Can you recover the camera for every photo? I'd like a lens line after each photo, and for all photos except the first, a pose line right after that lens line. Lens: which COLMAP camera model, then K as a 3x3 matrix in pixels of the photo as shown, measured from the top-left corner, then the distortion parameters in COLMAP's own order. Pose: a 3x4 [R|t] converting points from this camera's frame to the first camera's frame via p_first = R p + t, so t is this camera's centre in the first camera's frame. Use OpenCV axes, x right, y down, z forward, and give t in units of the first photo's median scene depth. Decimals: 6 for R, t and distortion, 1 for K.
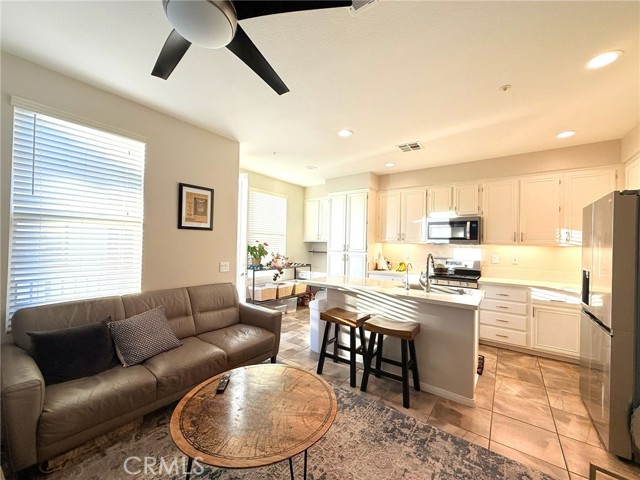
lens RADIAL K [[255.6, 0, 319.0], [0, 255.6, 241.3], [0, 0, 1]] dist [0.001580, 0.000966]
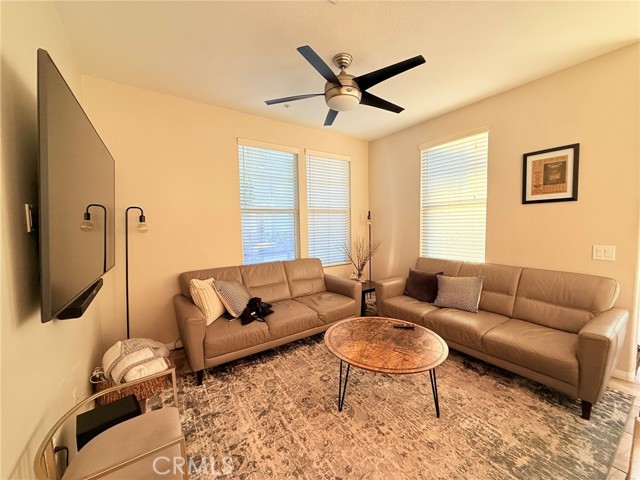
lens RADIAL K [[255.6, 0, 318.2], [0, 255.6, 240.9], [0, 0, 1]] dist [0.001580, 0.000966]
pose [[-0.319363, 0.052214, -0.946193, 0.576923], [0.020062, 0.998630, 0.048336, 0.024560], [0.947420, -0.003546, -0.319972, 0.582290]]
